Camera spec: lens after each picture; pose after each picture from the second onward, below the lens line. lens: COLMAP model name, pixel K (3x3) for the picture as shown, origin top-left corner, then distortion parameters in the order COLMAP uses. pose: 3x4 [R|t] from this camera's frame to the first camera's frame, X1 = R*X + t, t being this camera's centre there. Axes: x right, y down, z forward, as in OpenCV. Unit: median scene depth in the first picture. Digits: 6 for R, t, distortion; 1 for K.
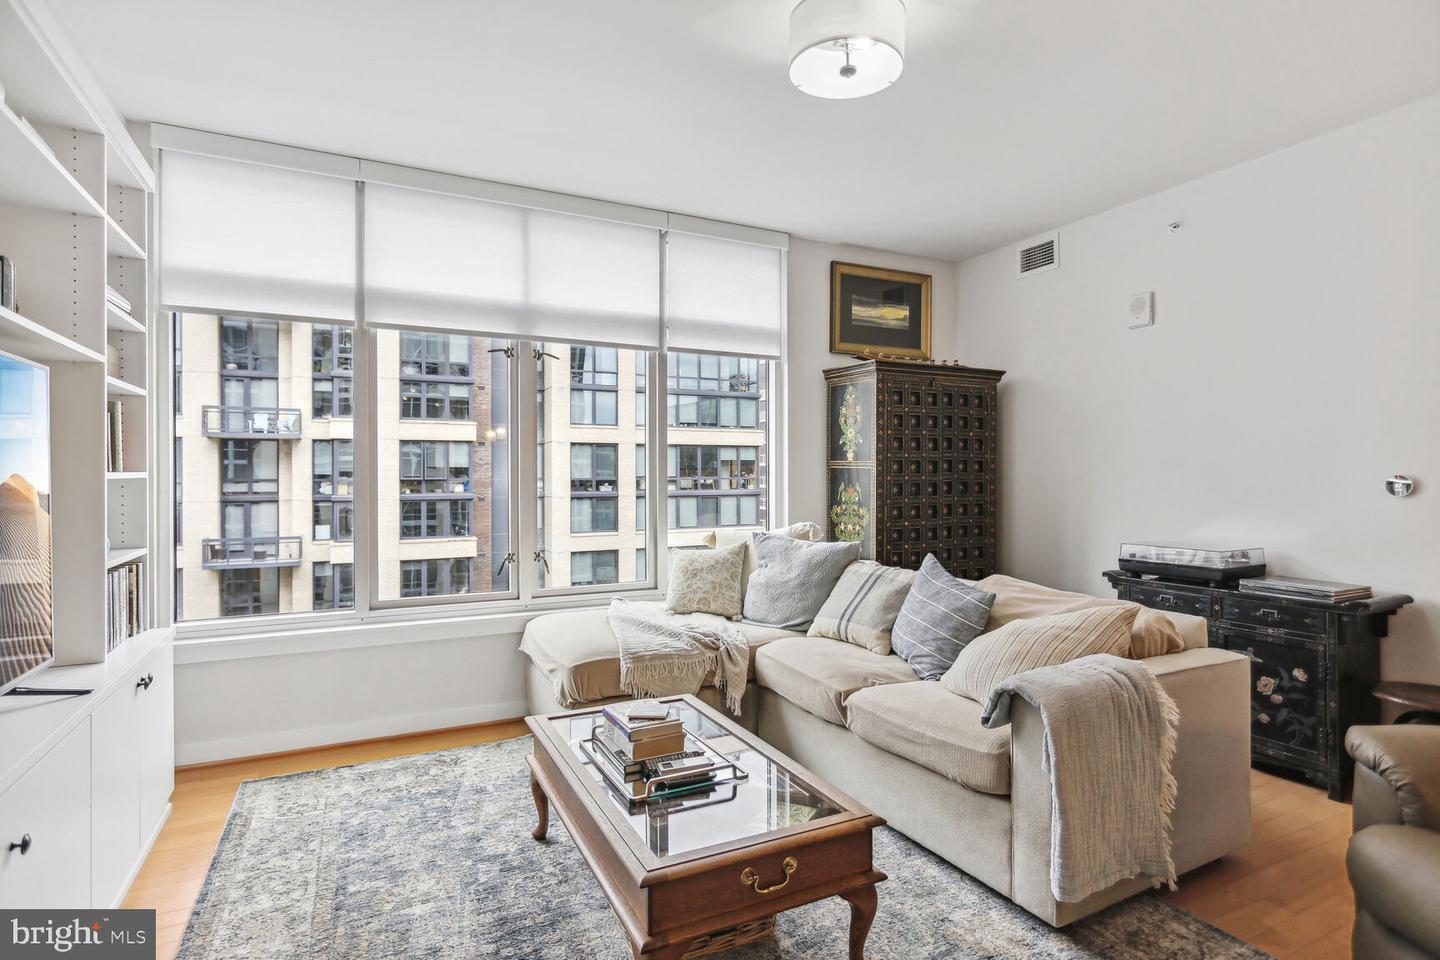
lens RADIAL K [[732.8, 0, 720.0], [0, 732.8, 480.0], [0, 0, 1]] dist [-0.000488, -0.000054]
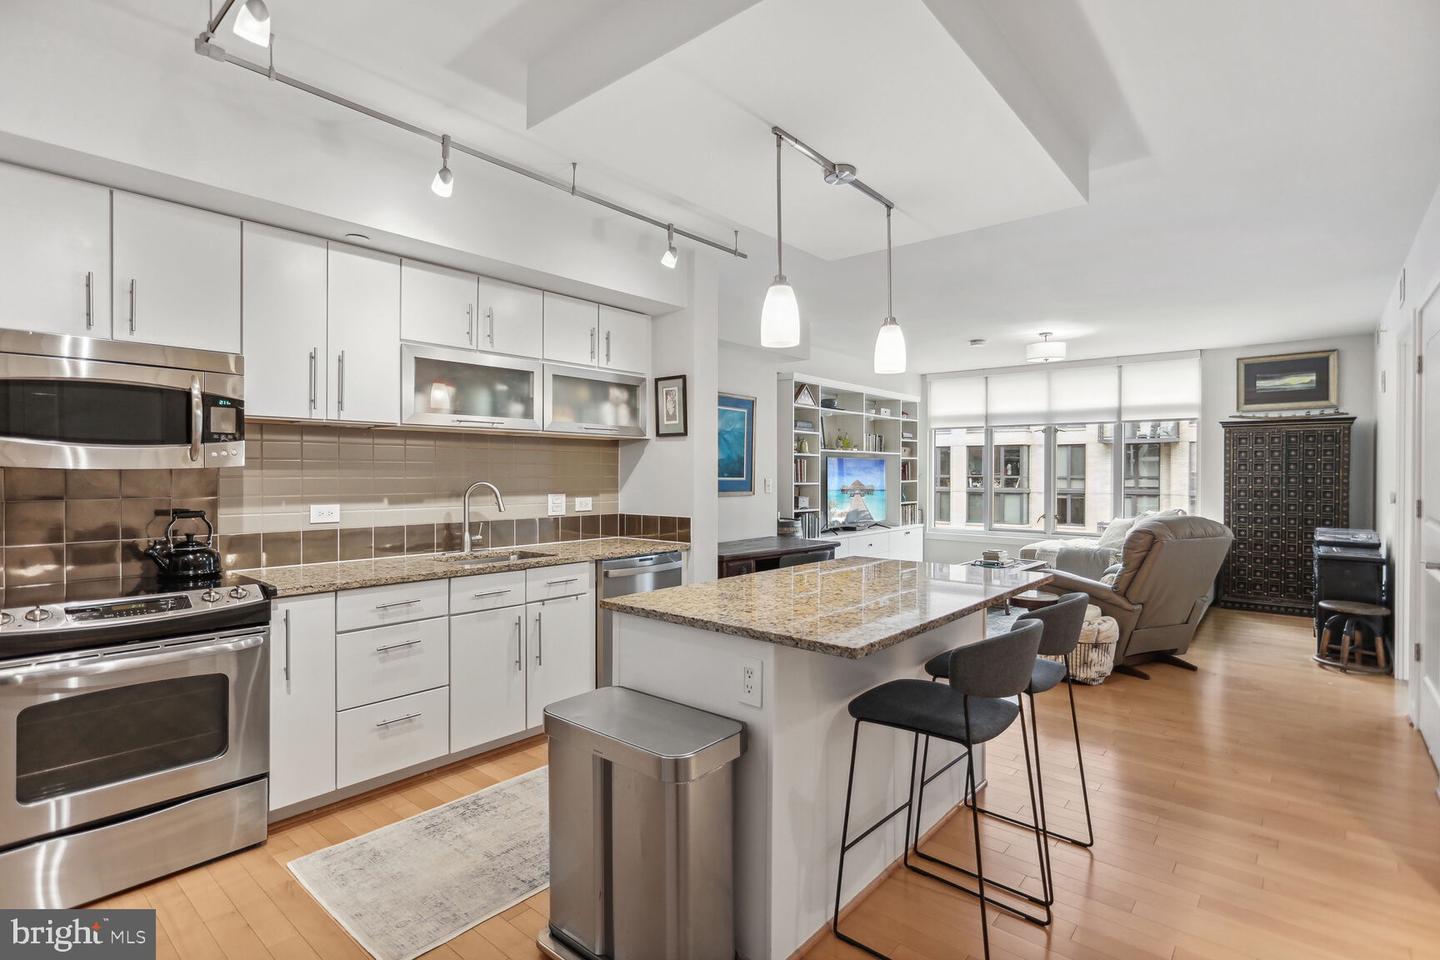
lens RADIAL K [[703.6, 0, 720.0], [0, 703.6, 480.0], [0, 0, 1]] dist [-0.001017, -0.000158]
pose [[0.392077, 0.011891, -0.919856, 1.094038], [-0.004993, 0.999929, 0.010799, -0.029150], [0.919919, 0.000359, 0.392109, -0.668025]]
